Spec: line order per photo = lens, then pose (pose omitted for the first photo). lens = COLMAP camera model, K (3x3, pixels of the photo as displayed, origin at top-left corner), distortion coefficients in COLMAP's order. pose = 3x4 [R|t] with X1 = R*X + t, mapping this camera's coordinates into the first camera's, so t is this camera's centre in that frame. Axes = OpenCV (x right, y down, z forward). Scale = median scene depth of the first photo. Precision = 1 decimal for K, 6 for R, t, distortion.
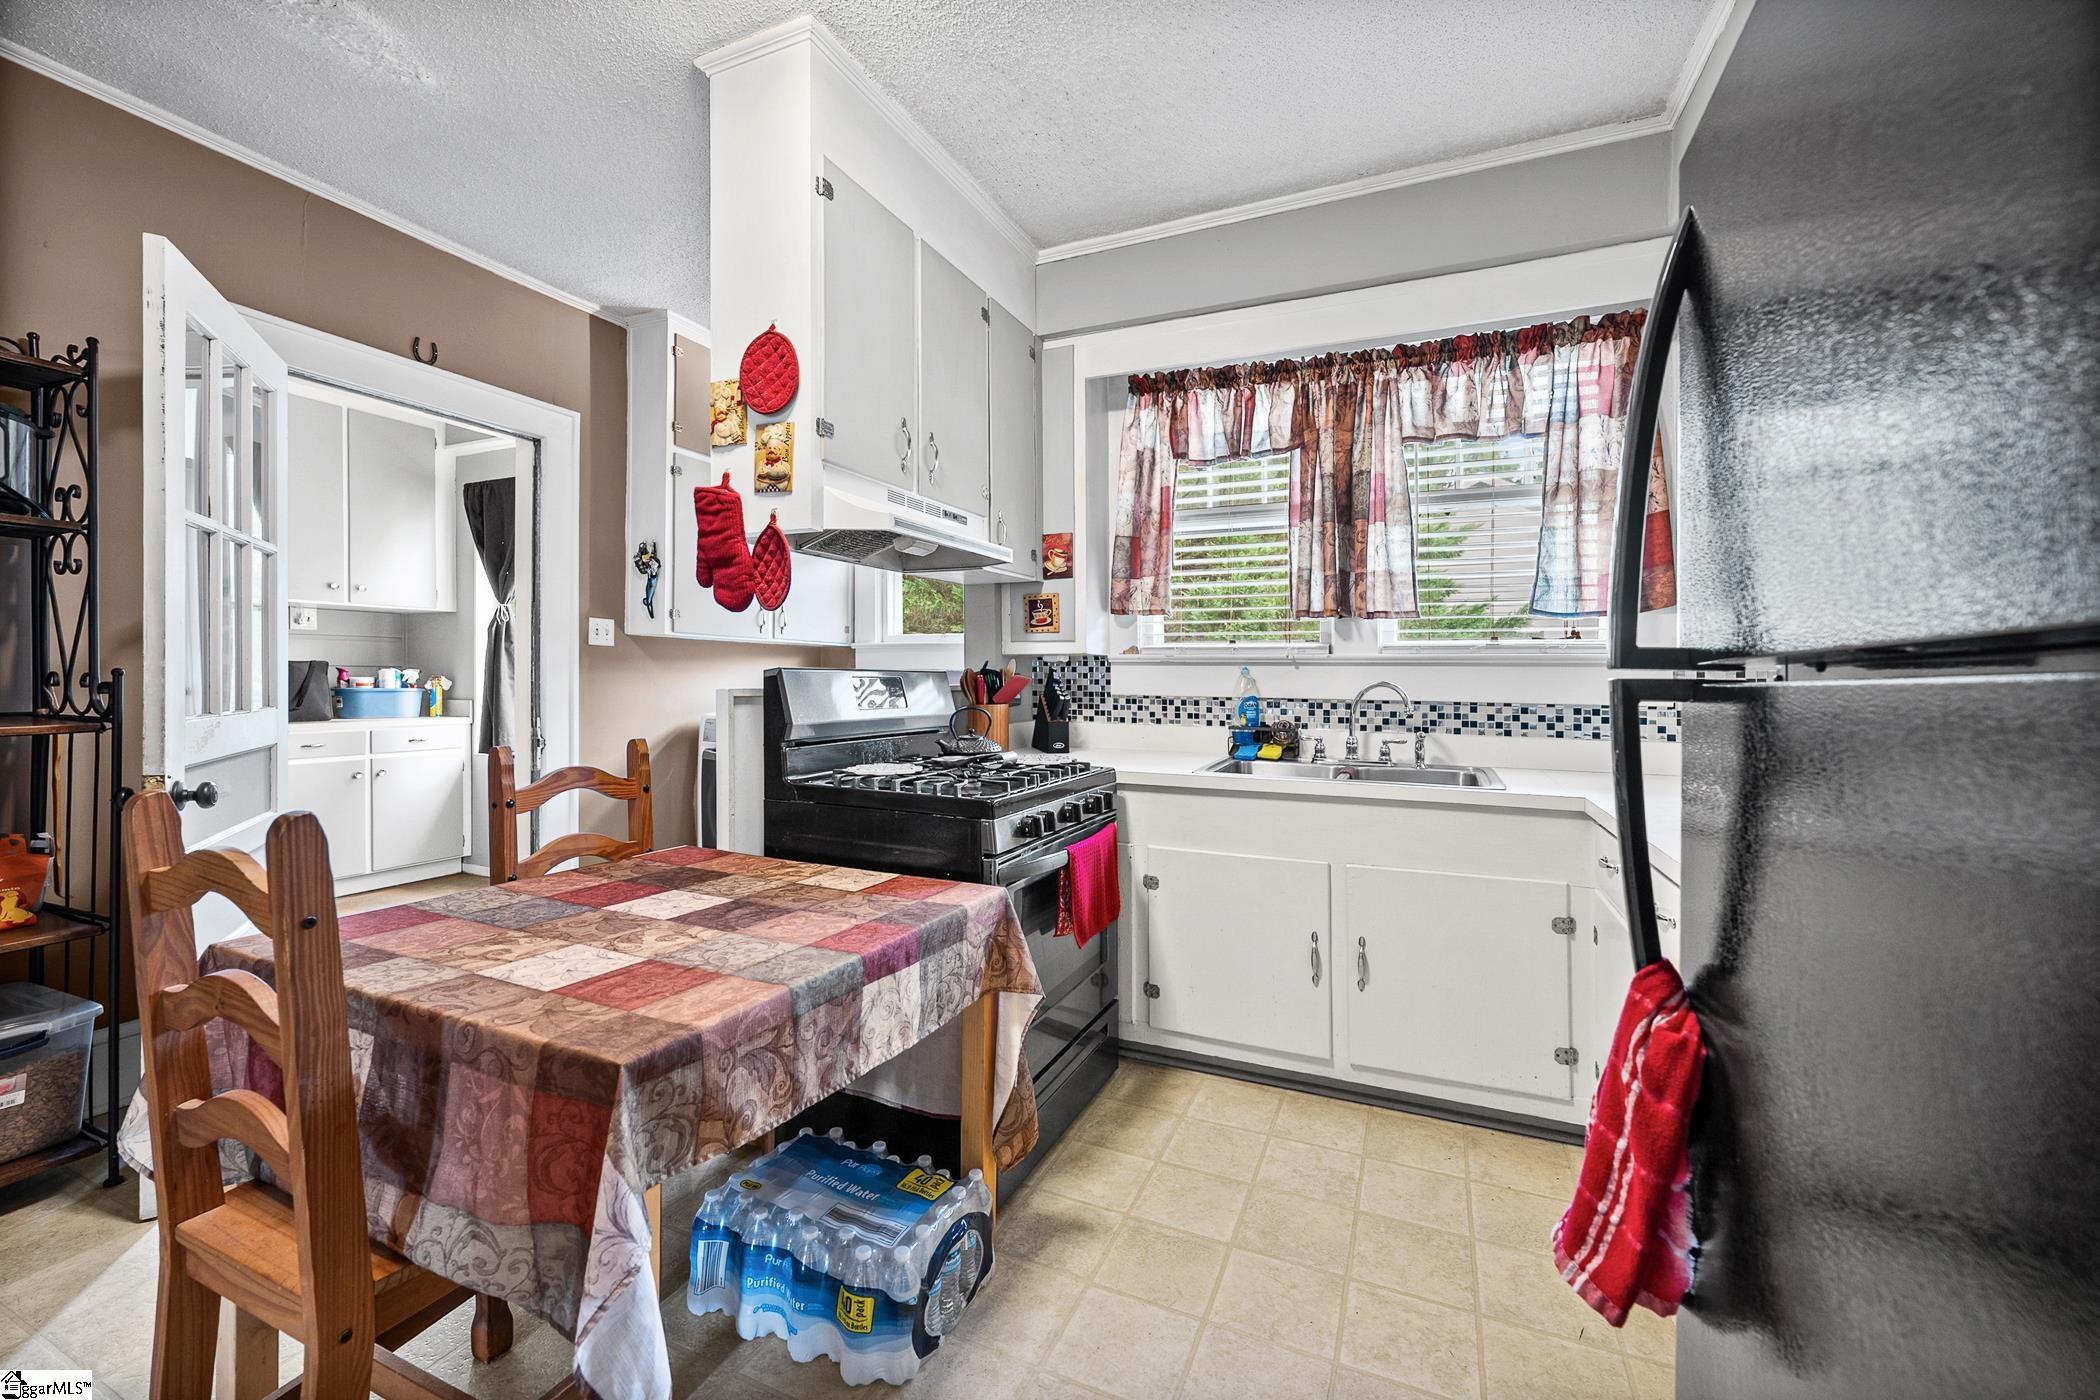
lens RADIAL K [[845.1, 0, 1039.8], [0, 845.1, 700.5], [0, 0, 1]] dist [-0.002980, -0.000124]
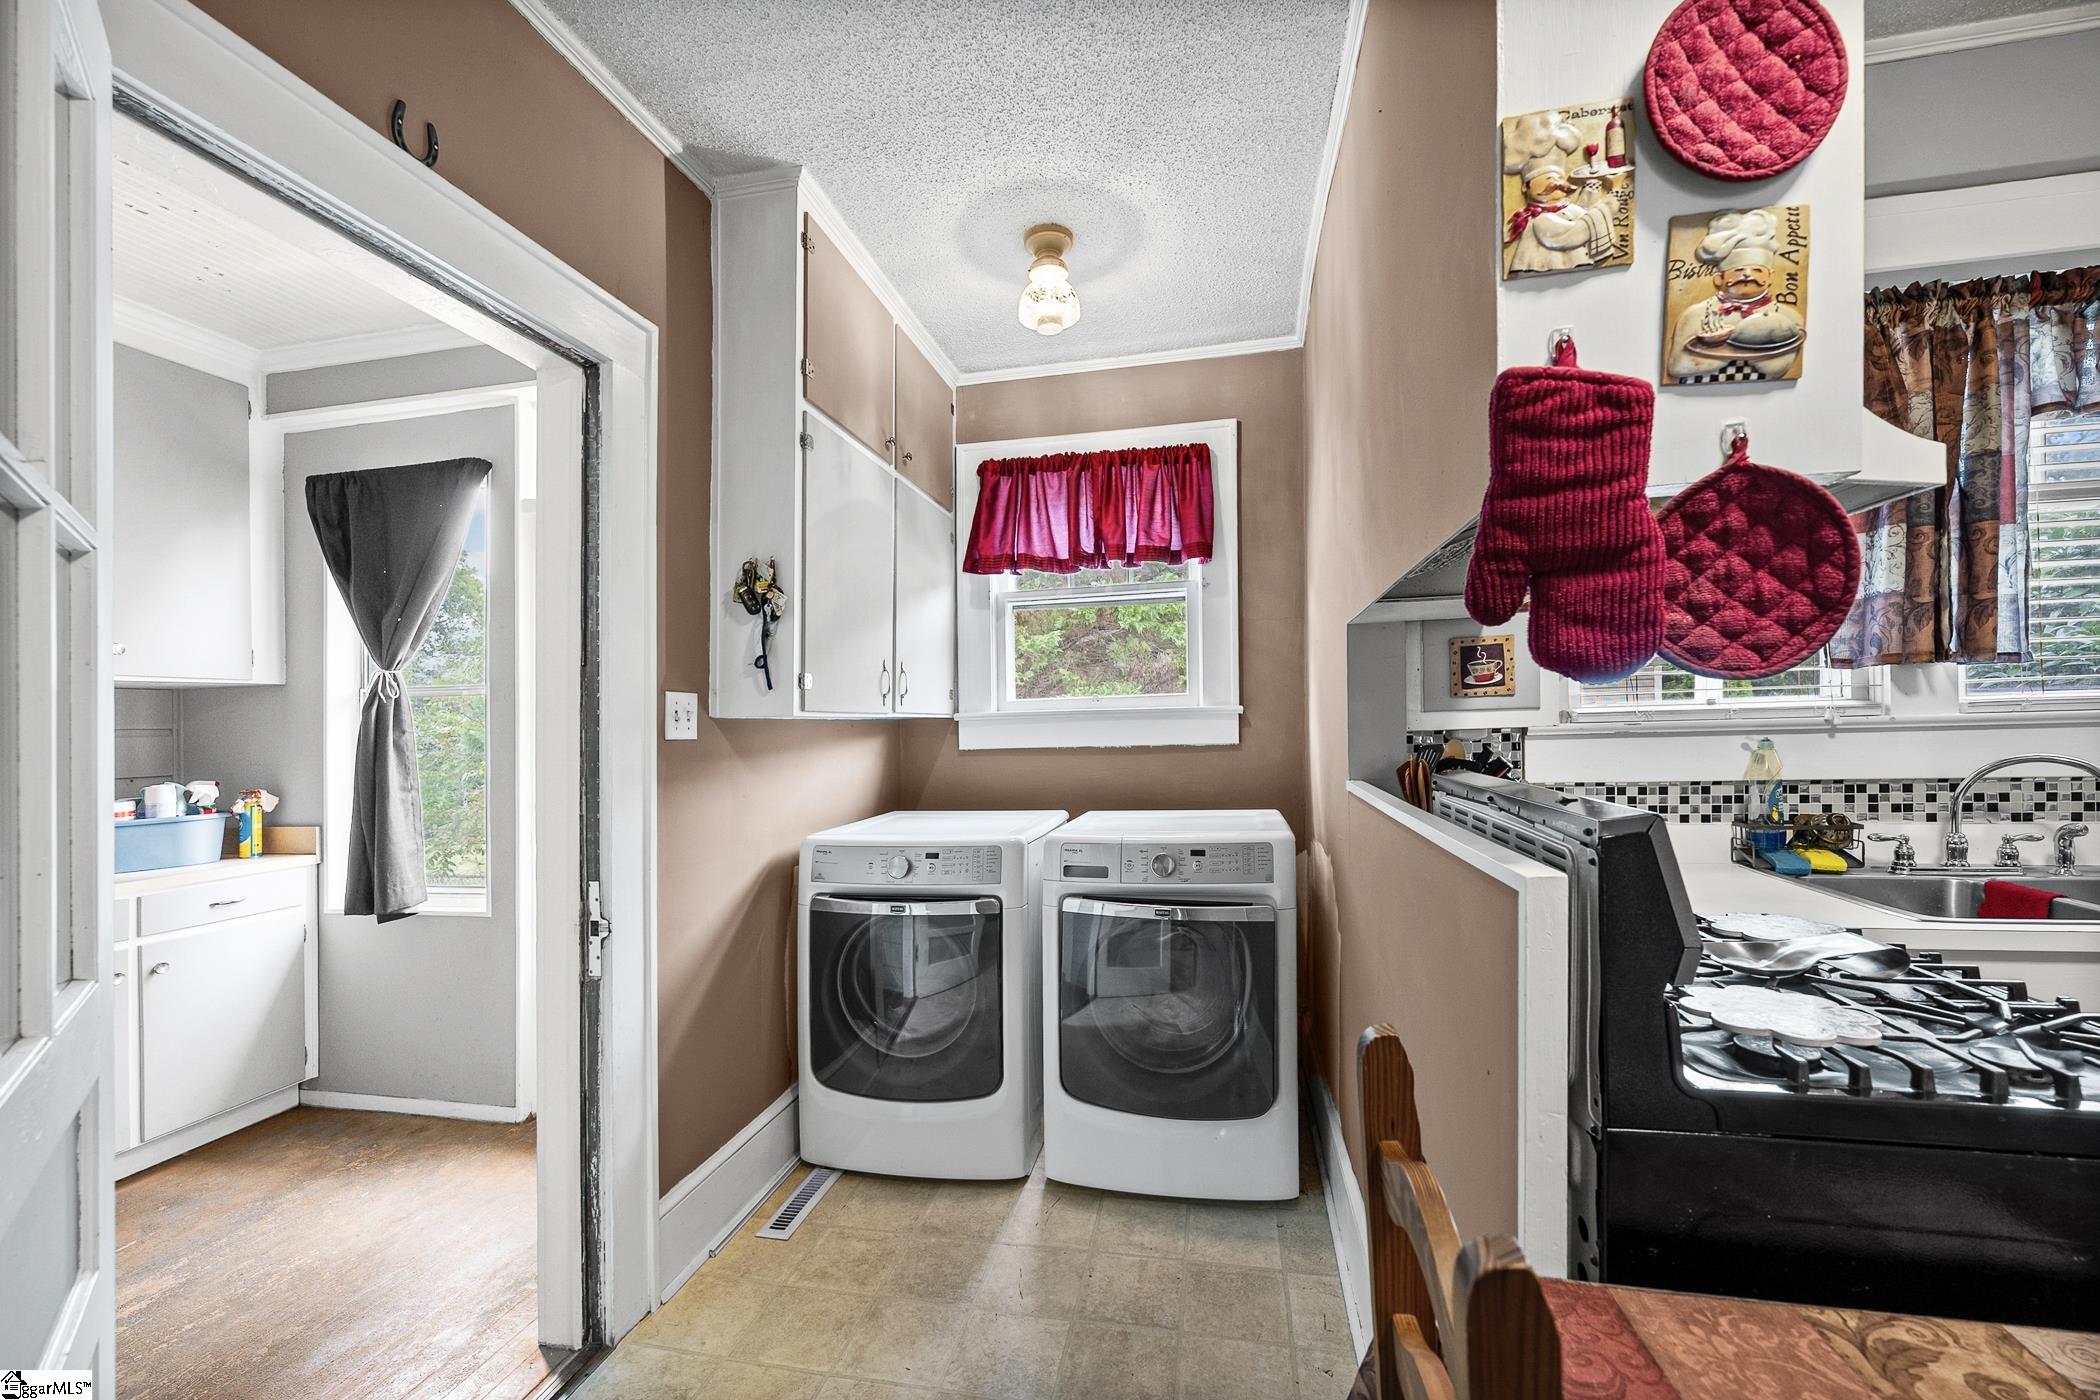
lens RADIAL K [[862.1, 0, 1074.5], [0, 862.1, 725.6], [0, 0, 1]] dist [-0.001503, 0.000184]
pose [[0.973709, -0.038269, 0.224559, -0.469892], [0.044791, 0.998708, -0.024020, -0.058751], [-0.223350, 0.033447, 0.974164, 0.446221]]
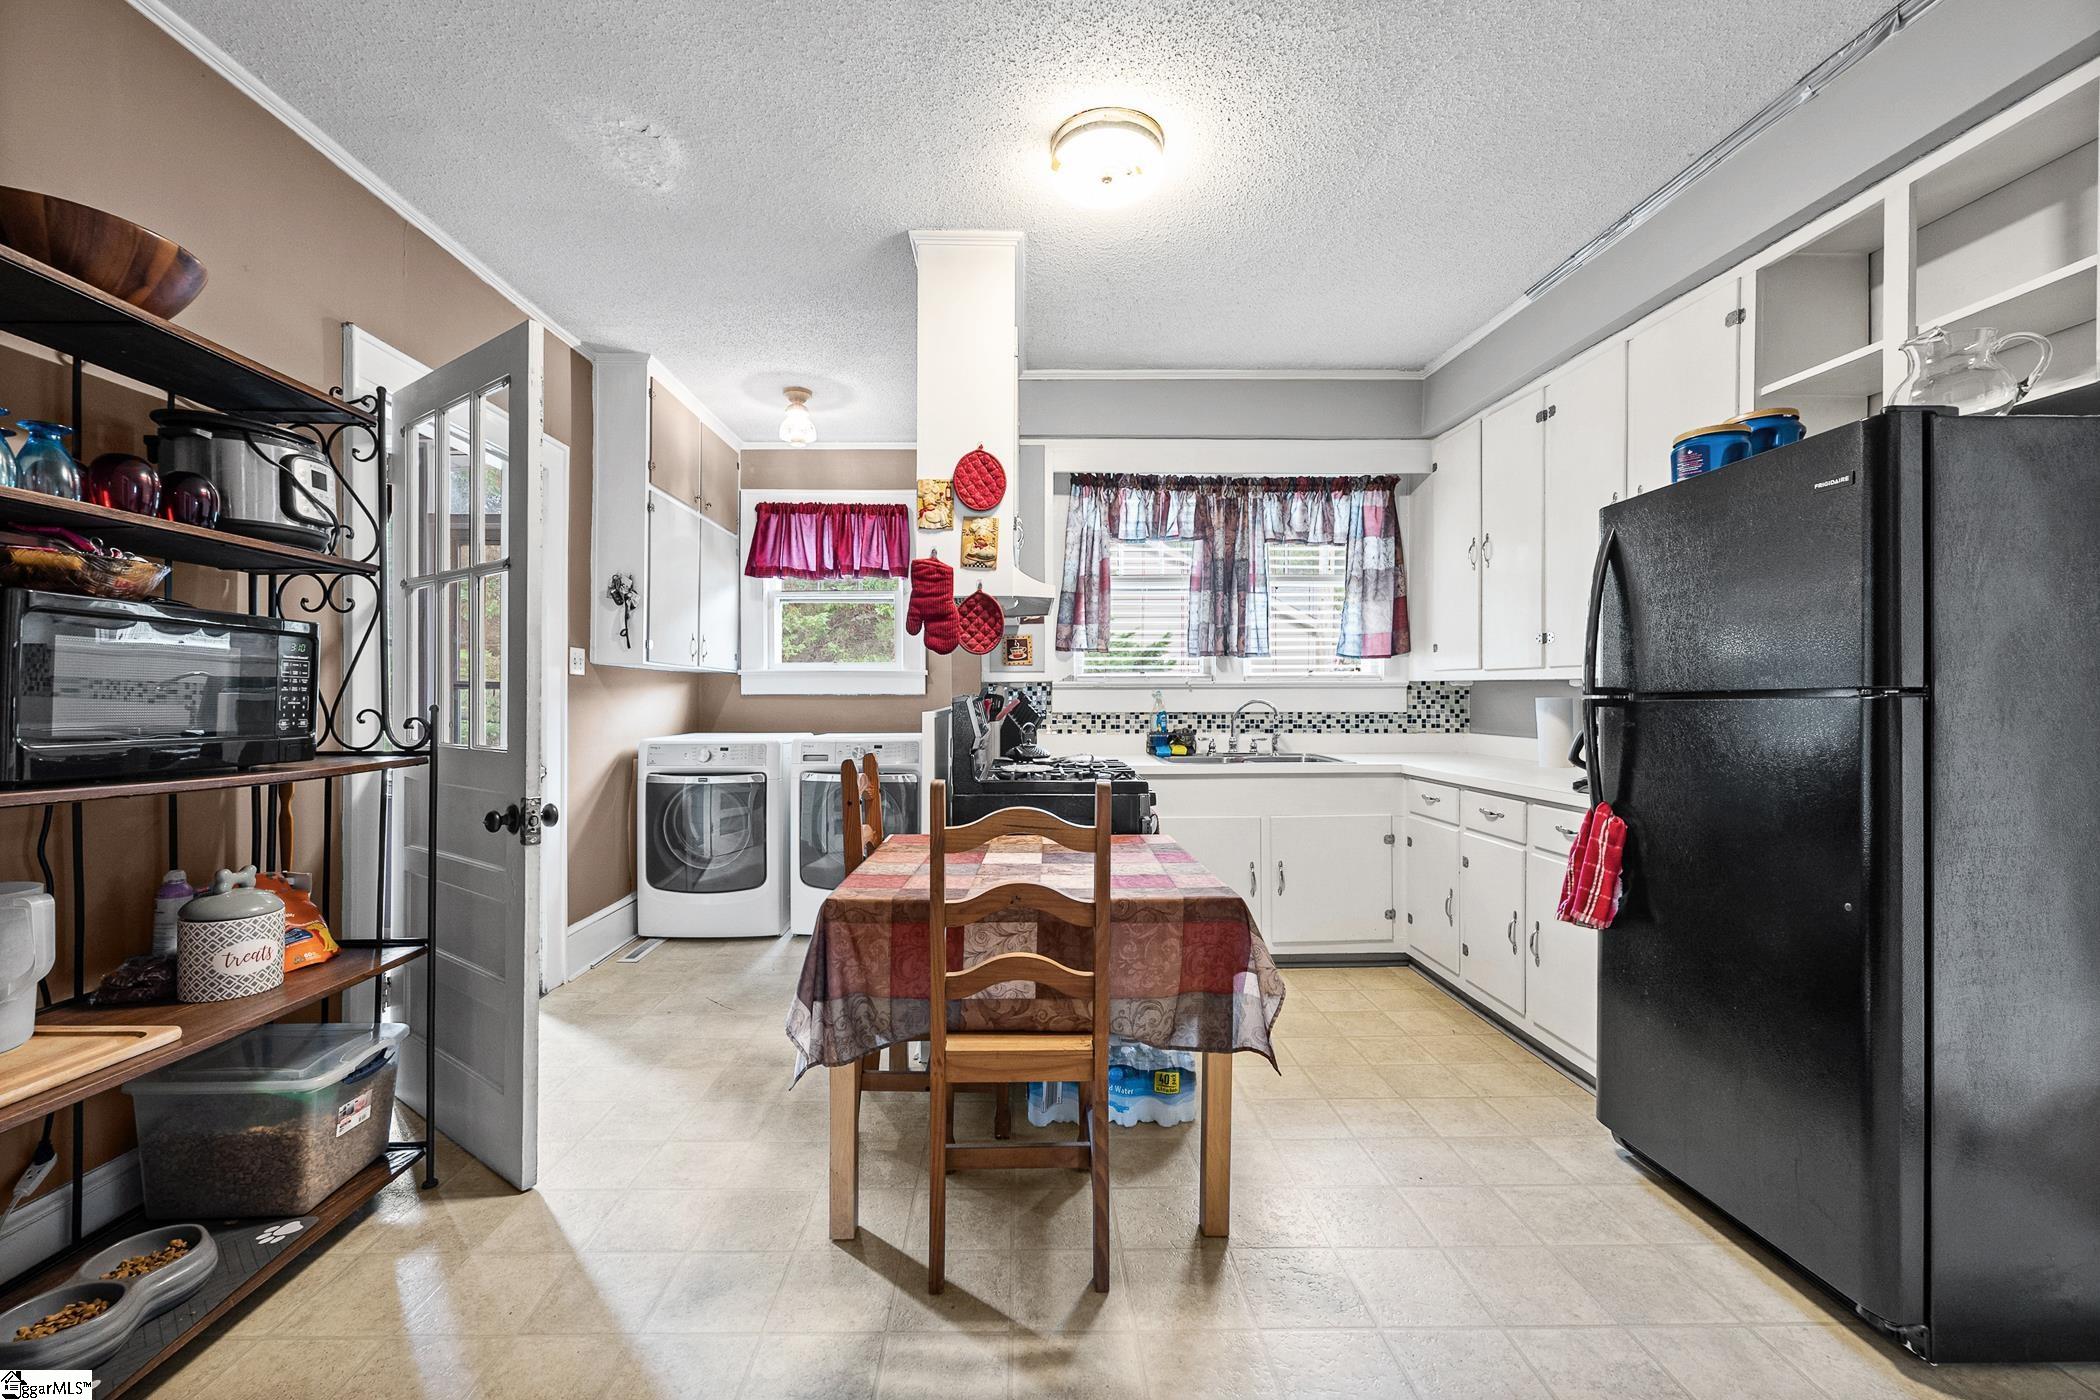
lens RADIAL K [[836.6, 0, 1039.3], [0, 836.6, 743.8], [0, 0, 1]] dist [-0.001100, -0.000011]
pose [[0.906505, -0.036812, 0.420588, -0.530512], [0.024688, 0.999109, 0.034237, -0.003786], [-0.421473, -0.020652, 0.906606, -0.180461]]
